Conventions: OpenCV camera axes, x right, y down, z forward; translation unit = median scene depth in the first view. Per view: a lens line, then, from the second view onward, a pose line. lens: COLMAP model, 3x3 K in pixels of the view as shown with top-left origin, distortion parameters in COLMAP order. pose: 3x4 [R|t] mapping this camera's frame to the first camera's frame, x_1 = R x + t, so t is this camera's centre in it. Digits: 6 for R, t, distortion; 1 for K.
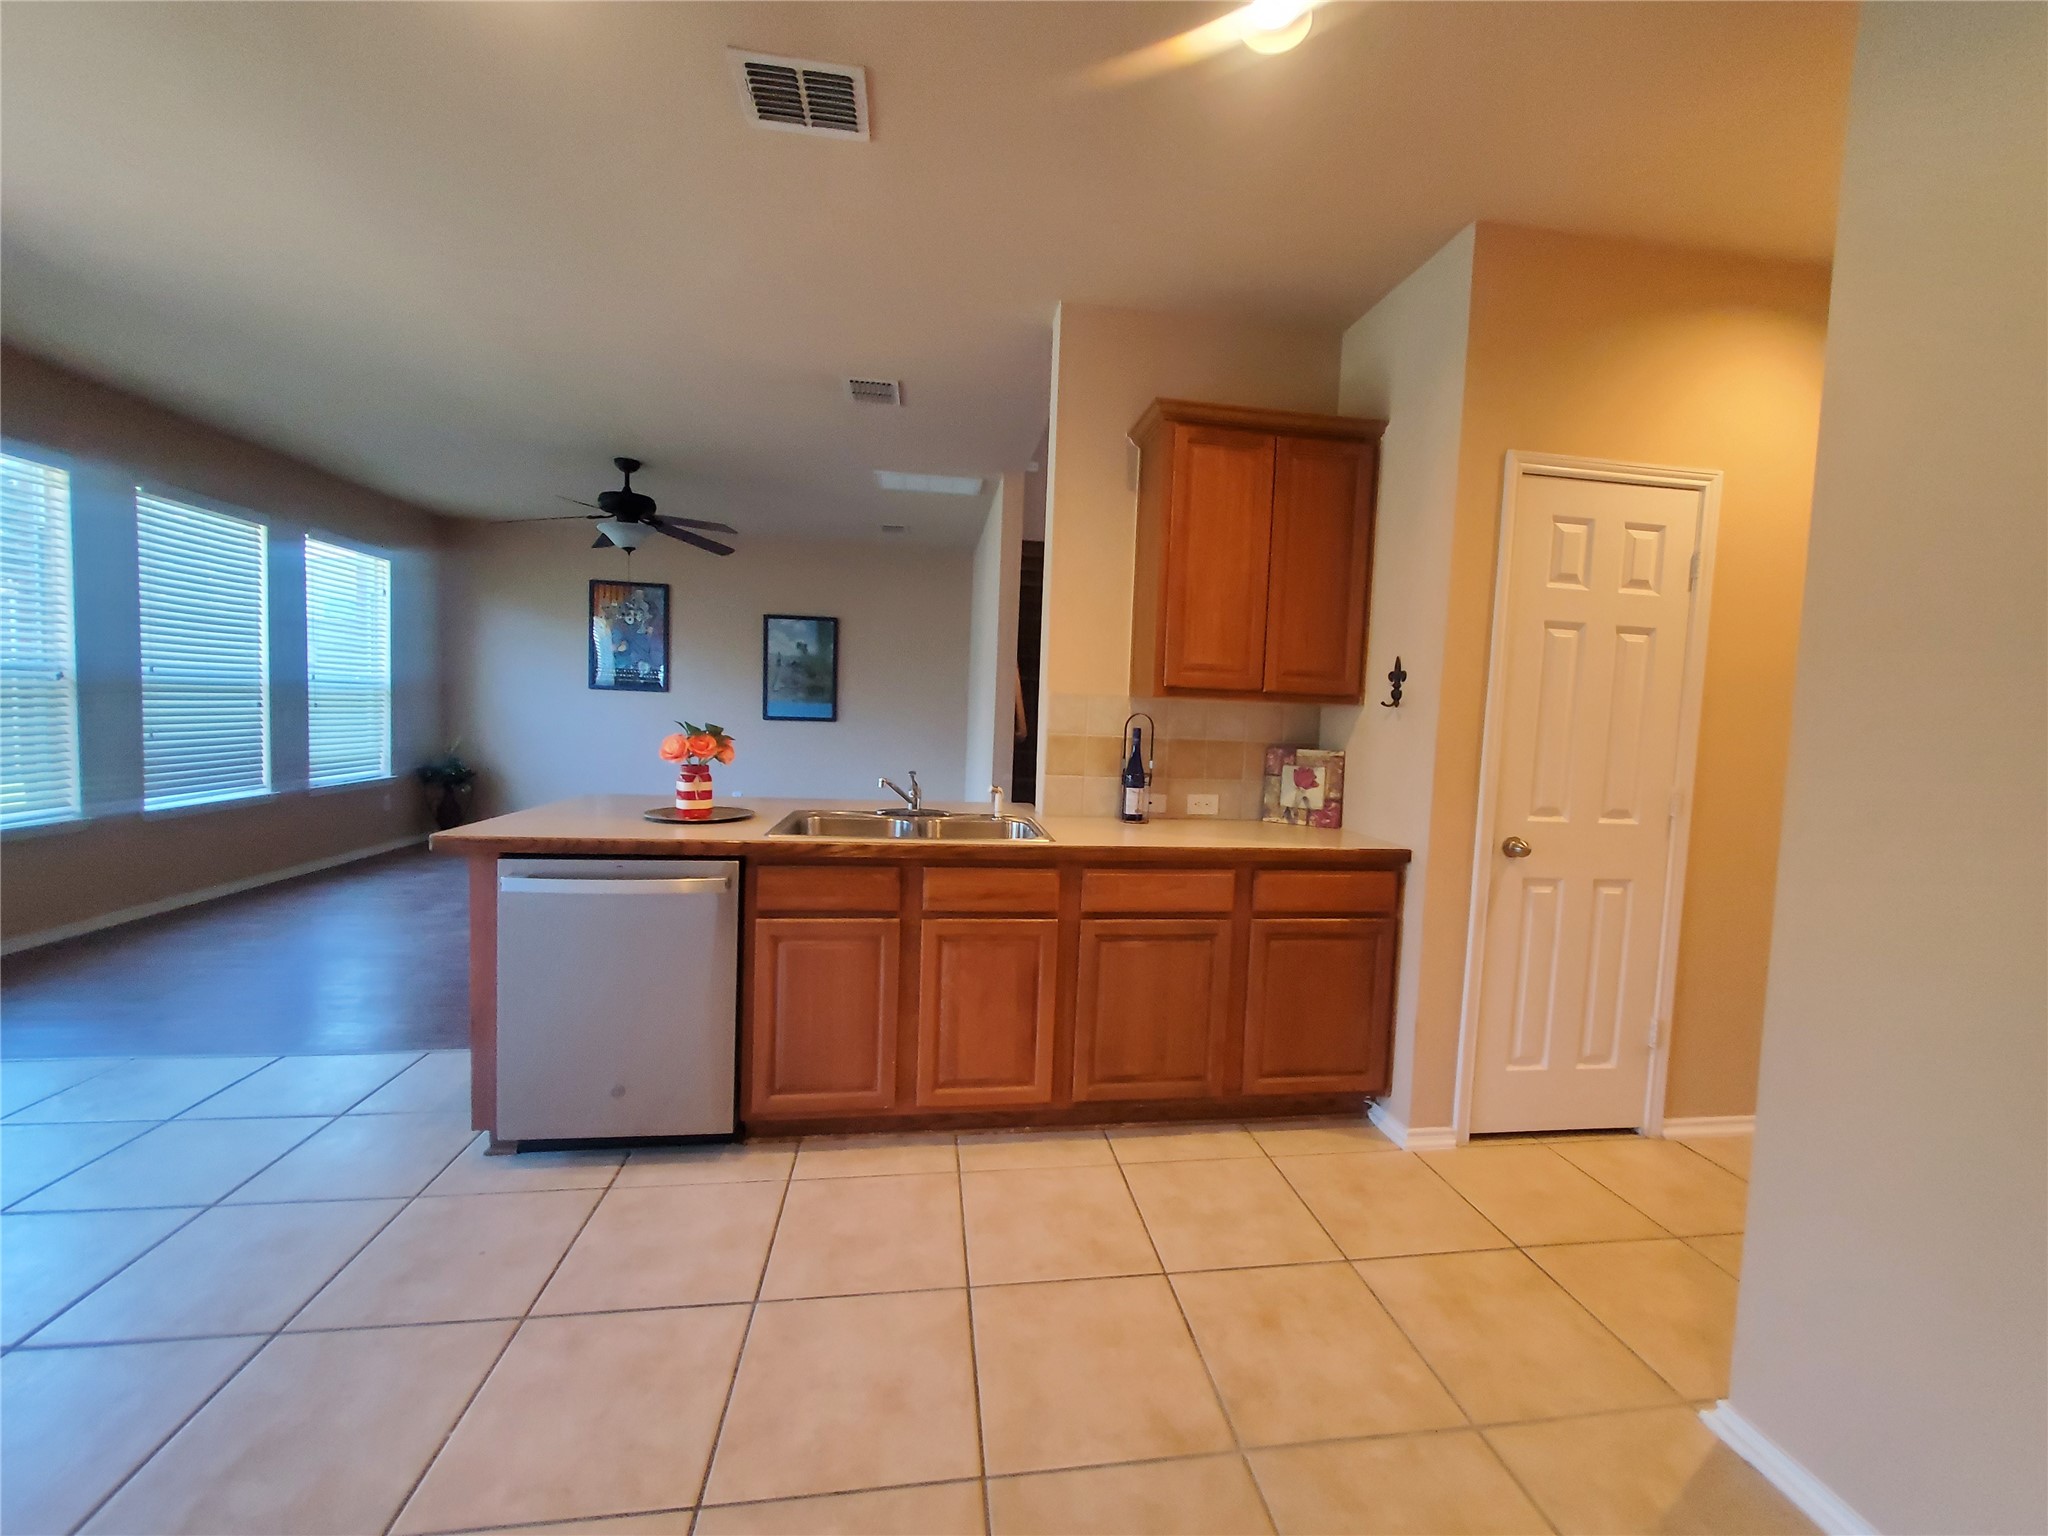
lens RADIAL K [[804.4, 0, 1054.2], [0, 804.4, 762.3], [0, 0, 1]] dist [-0.000043, -0.003051]
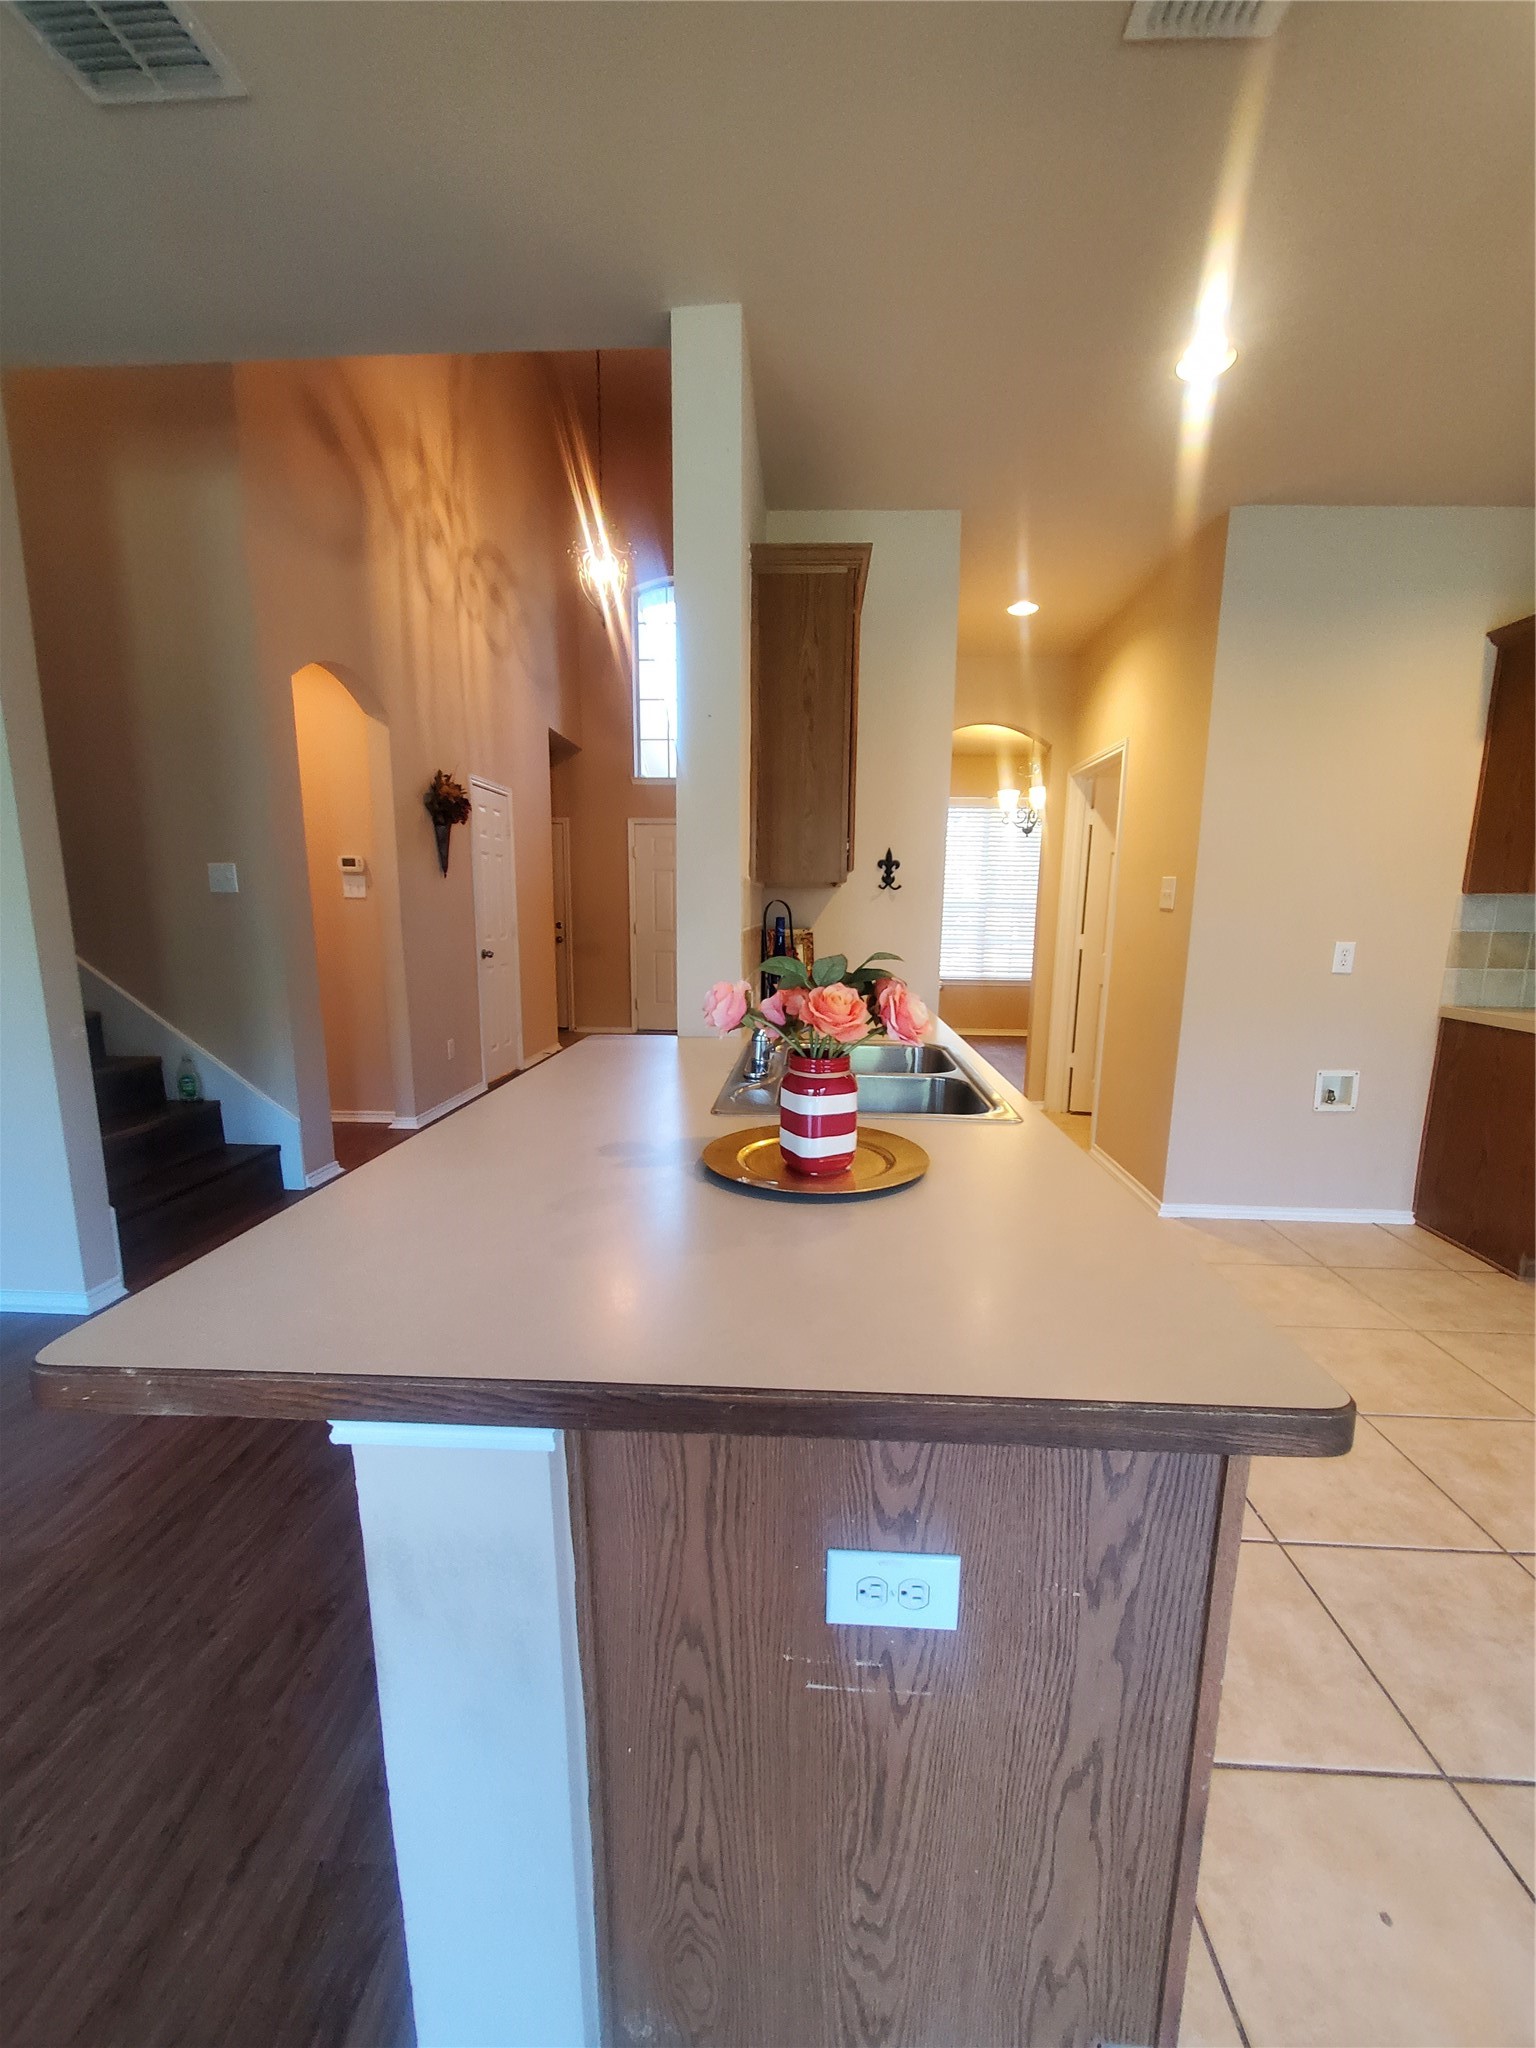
lens RADIAL K [[804.4, 0, 773.5], [0, 804.4, 1043.0], [0, 0, 1]] dist [-0.000043, -0.003051]
pose [[0.210696, -0.197822, 0.957326, -0.759865], [0.064306, 0.979994, 0.188353, -0.072901], [-0.975434, 0.021877, 0.219202, 0.803775]]
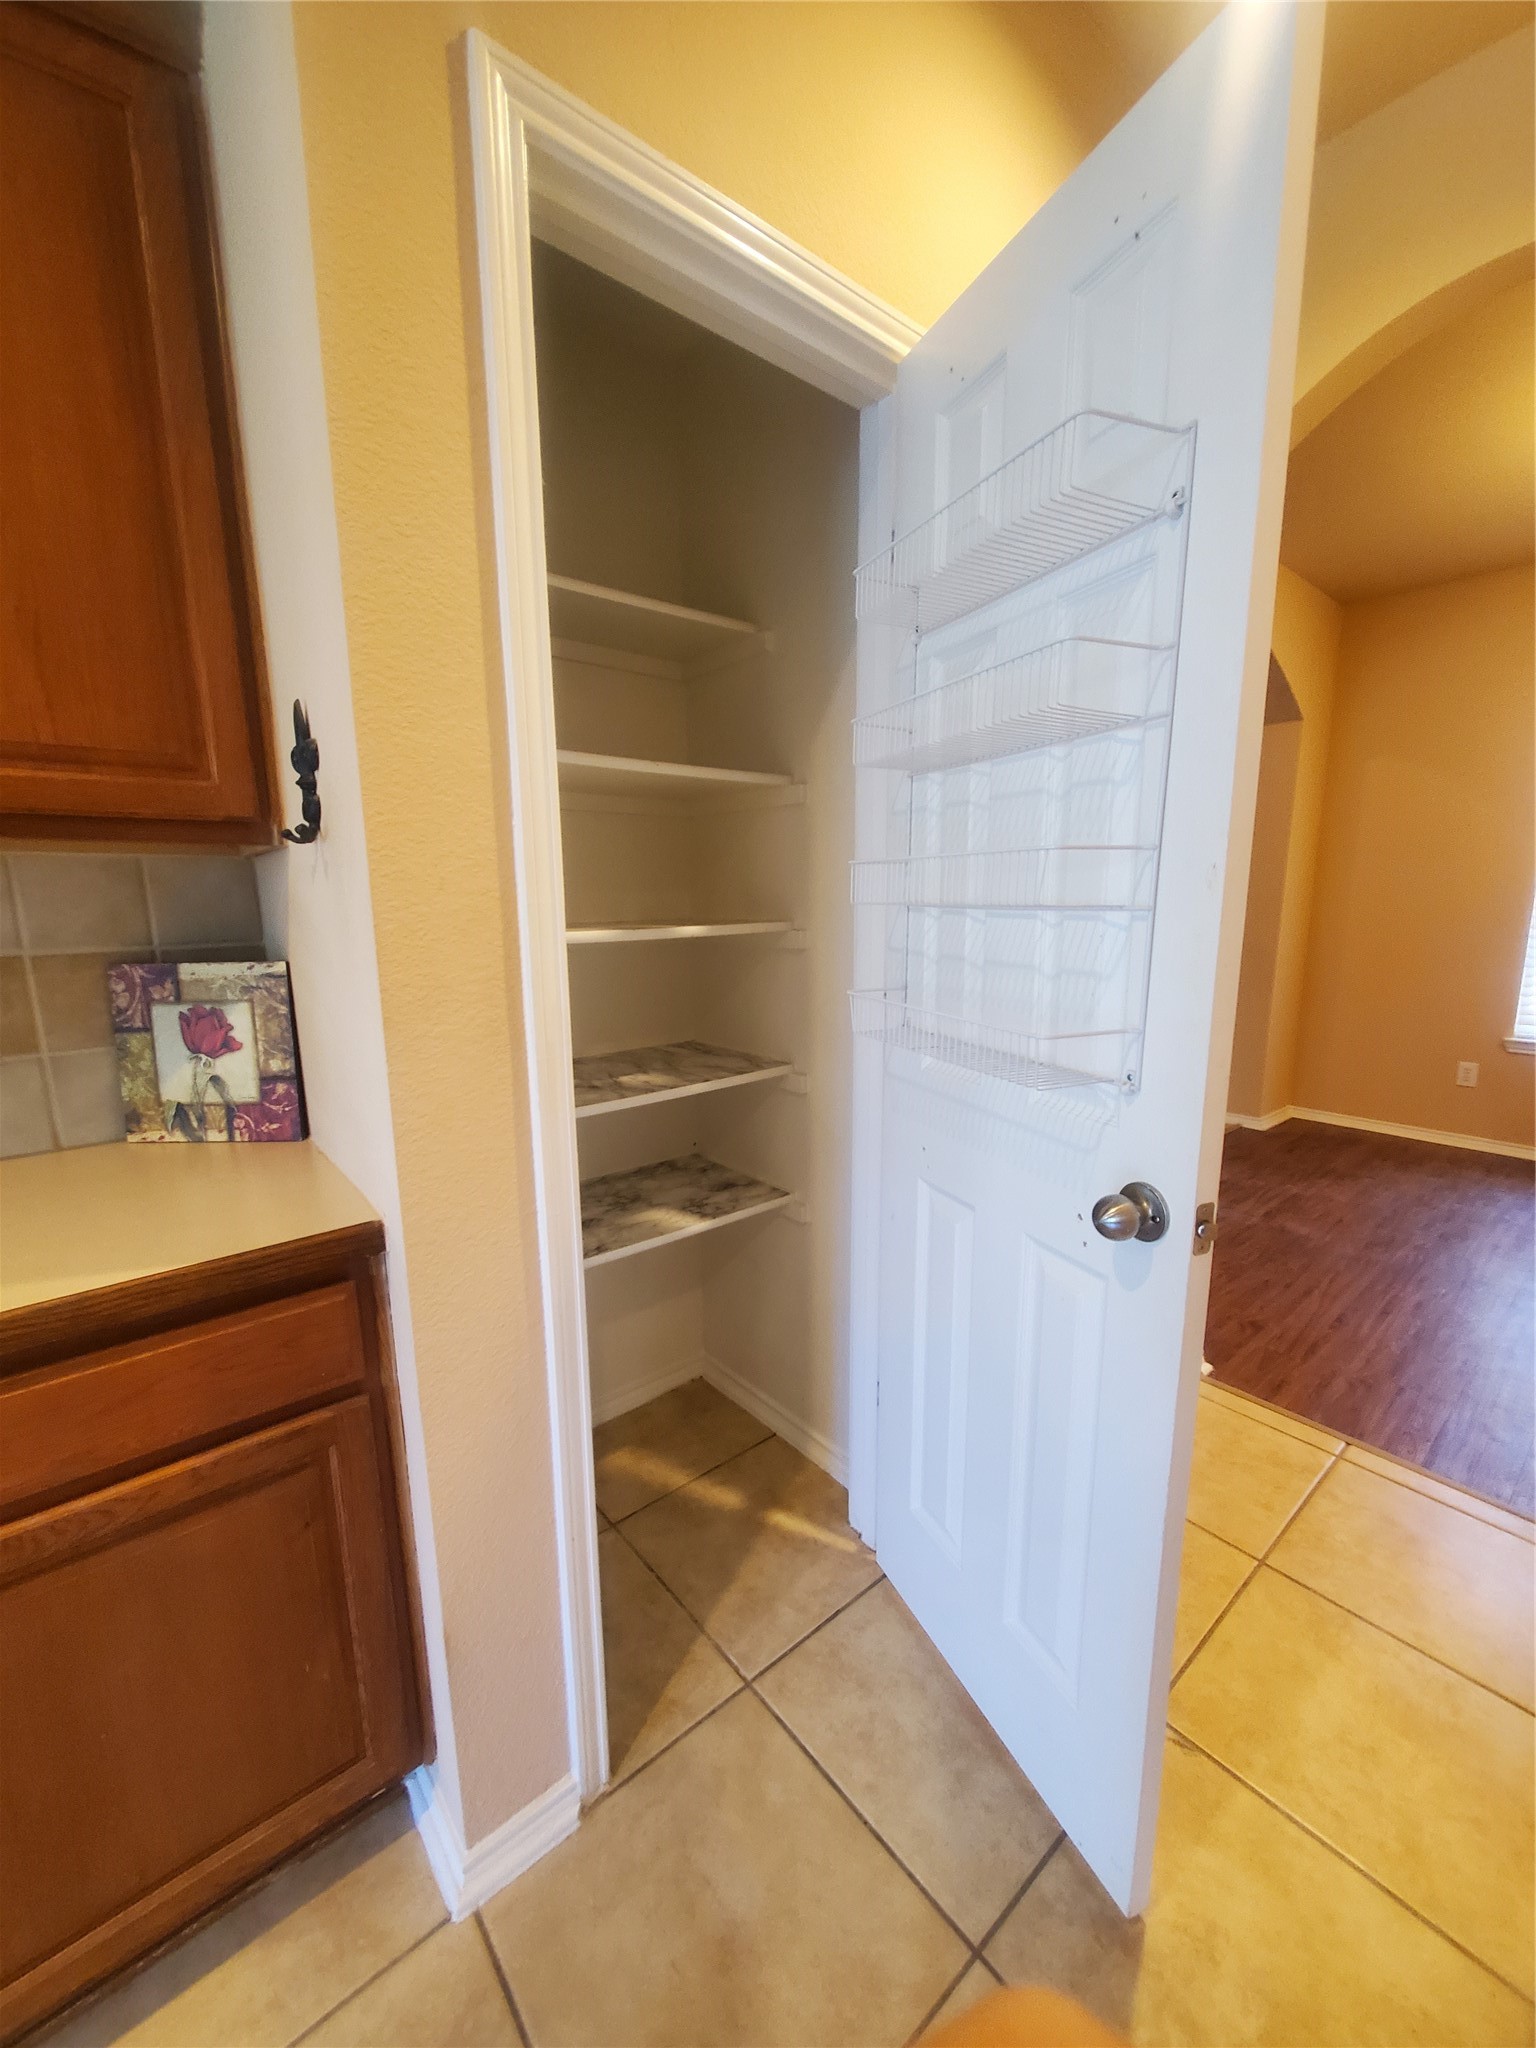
lens RADIAL K [[804.4, 0, 777.4], [0, 804.4, 1036.5], [0, 0, 1]] dist [-0.000043, -0.003051]
pose [[0.857883, -0.135348, 0.495699, 0.364966], [0.074538, 0.987261, 0.140568, -0.015137], [-0.508410, -0.083642, 0.857043, 0.498843]]
